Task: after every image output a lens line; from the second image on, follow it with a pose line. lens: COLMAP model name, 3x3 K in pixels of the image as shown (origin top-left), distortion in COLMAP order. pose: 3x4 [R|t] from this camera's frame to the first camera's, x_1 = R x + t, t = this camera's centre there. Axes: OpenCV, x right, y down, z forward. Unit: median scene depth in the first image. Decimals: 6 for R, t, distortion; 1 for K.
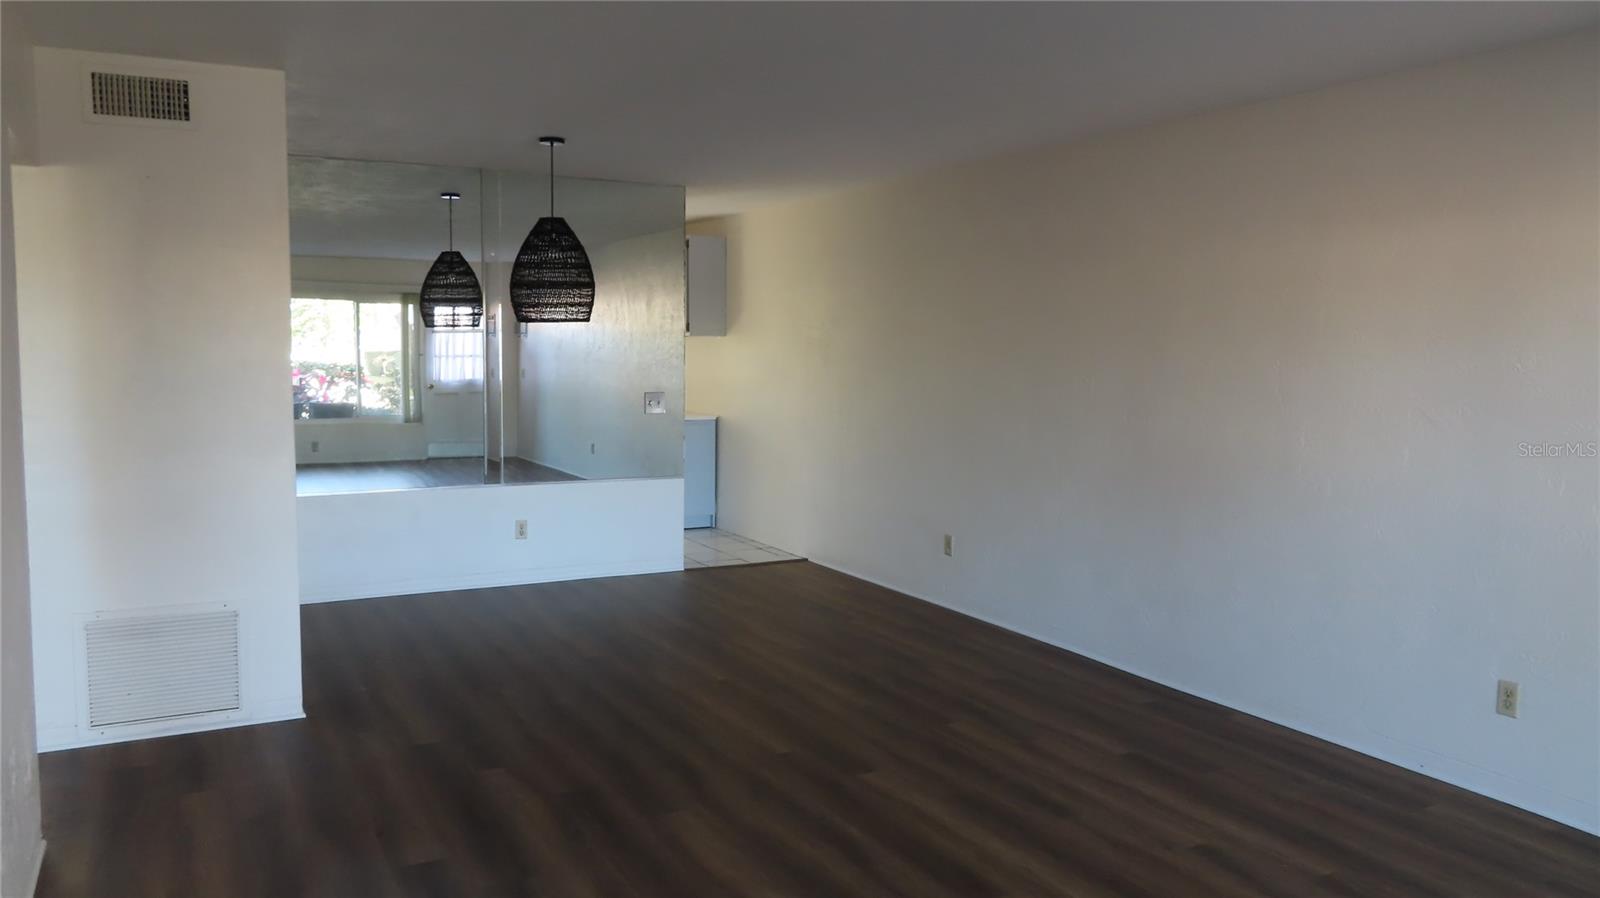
lens RADIAL K [[1149.1, 0, 800.0], [0, 1149.1, 449.0], [0, 0, 1]] dist [-0.008645, 0.006347]
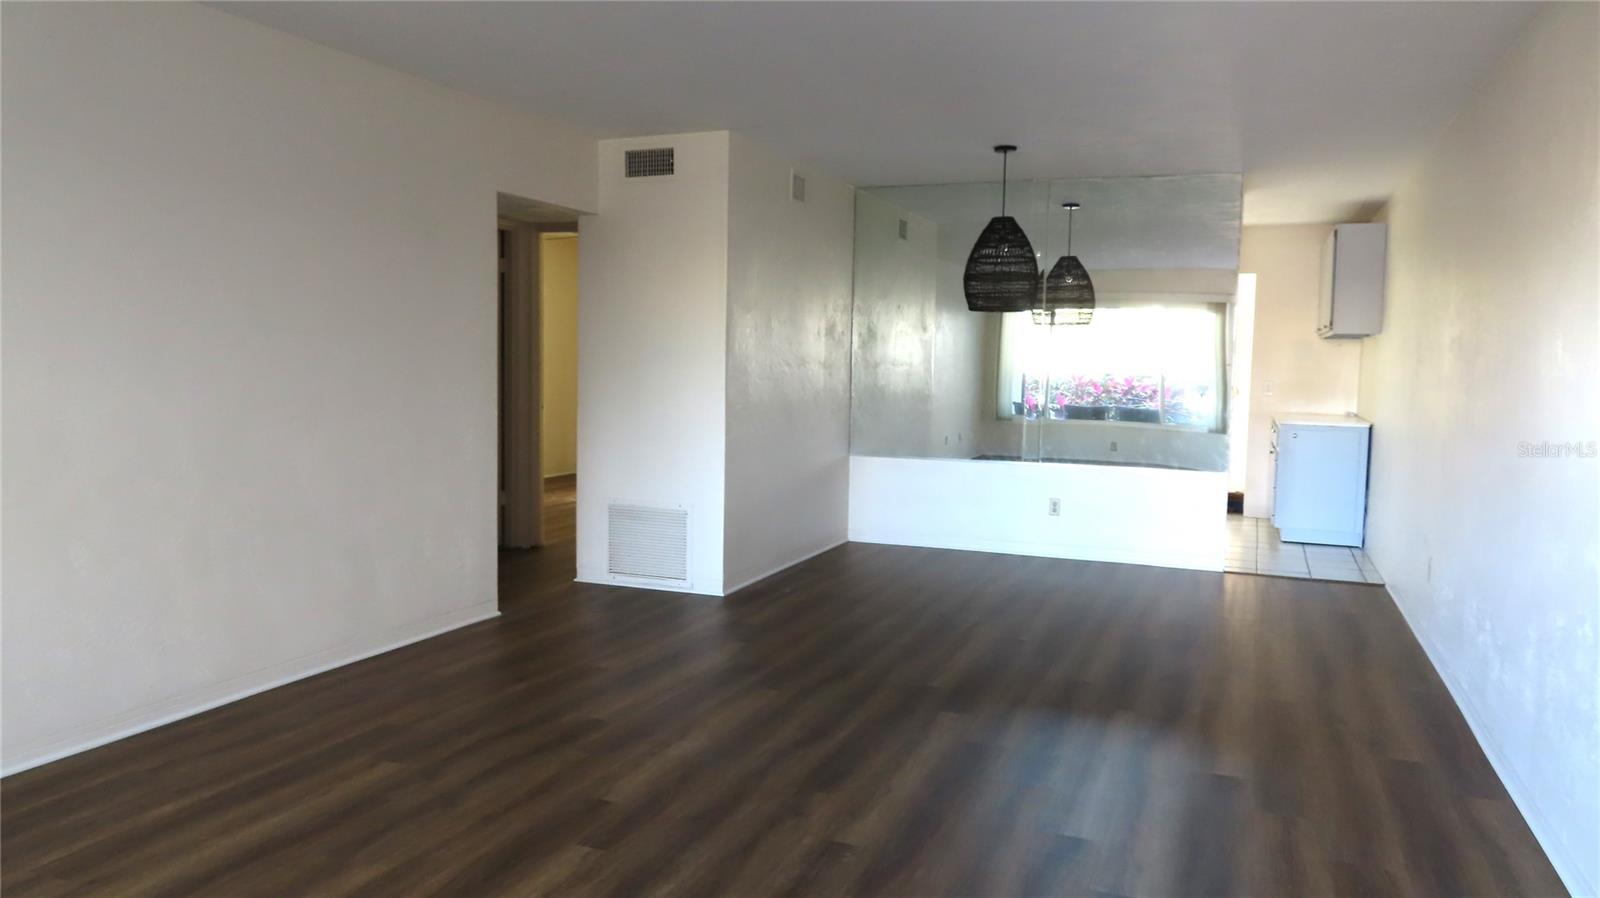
lens RADIAL K [[1149.1, 0, 800.0], [0, 1149.1, 449.0], [0, 0, 1]] dist [-0.008645, 0.006347]
pose [[0.644976, 0.061871, -0.761694, 0.537613], [-0.080542, 0.996670, 0.012758, 0.026127], [0.759946, 0.053120, 0.647812, 0.135680]]
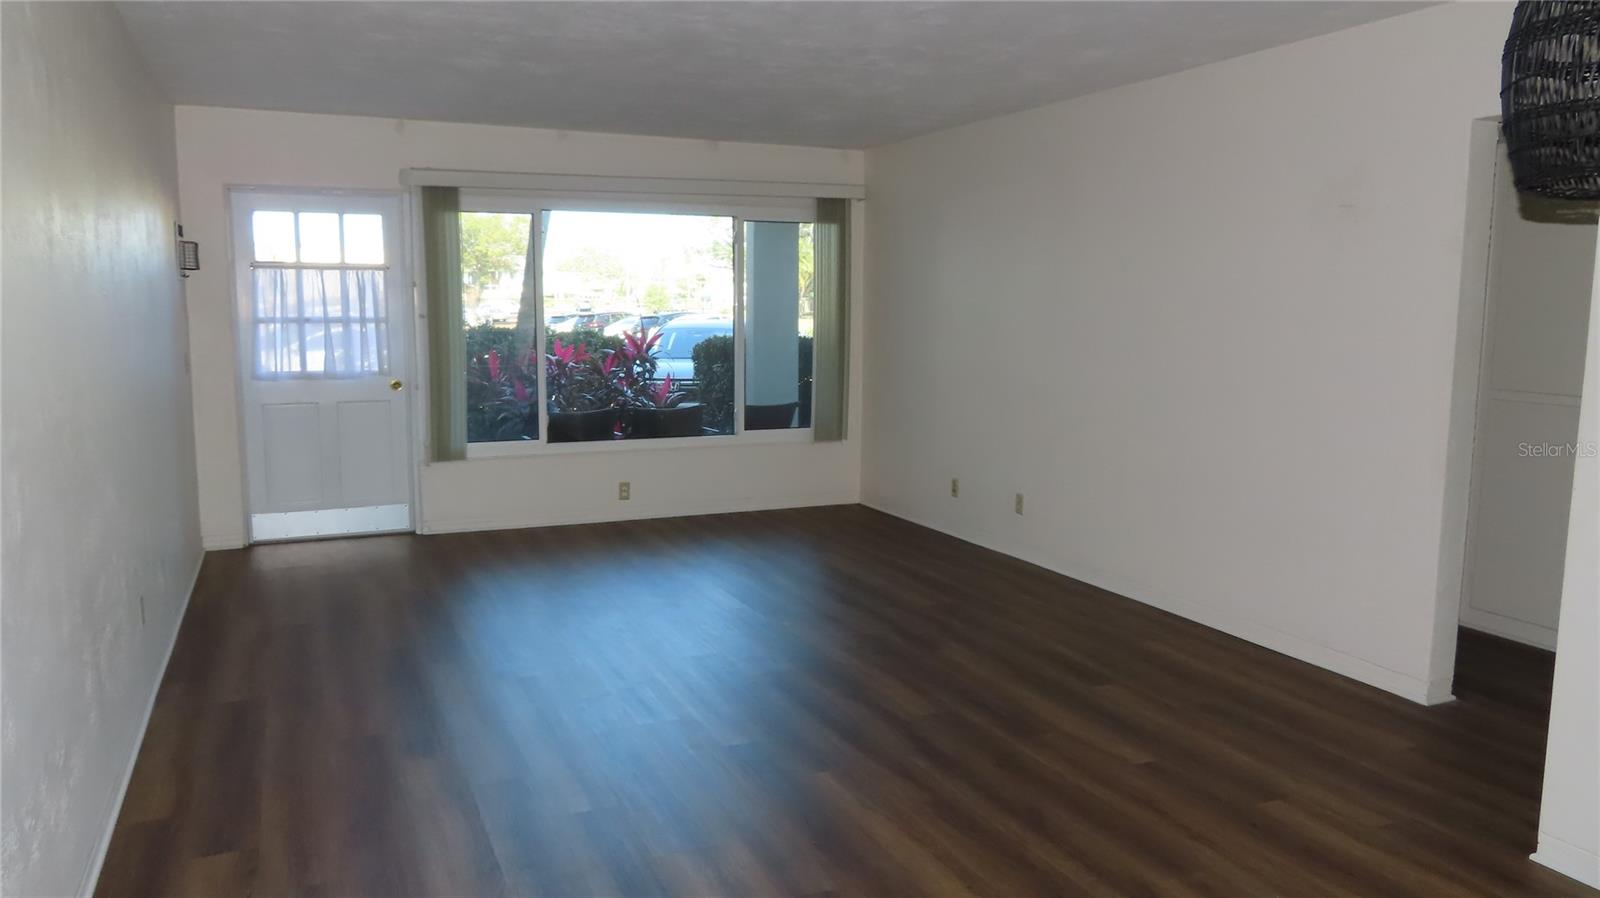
lens RADIAL K [[1149.1, 0, 800.0], [0, 1149.1, 449.0], [0, 0, 1]] dist [-0.008645, 0.006347]
pose [[-0.996268, -0.026336, 0.082204, -0.046582], [-0.008428, 0.977450, 0.211000, -0.108226], [-0.085907, 0.209520, -0.974023, 1.316776]]
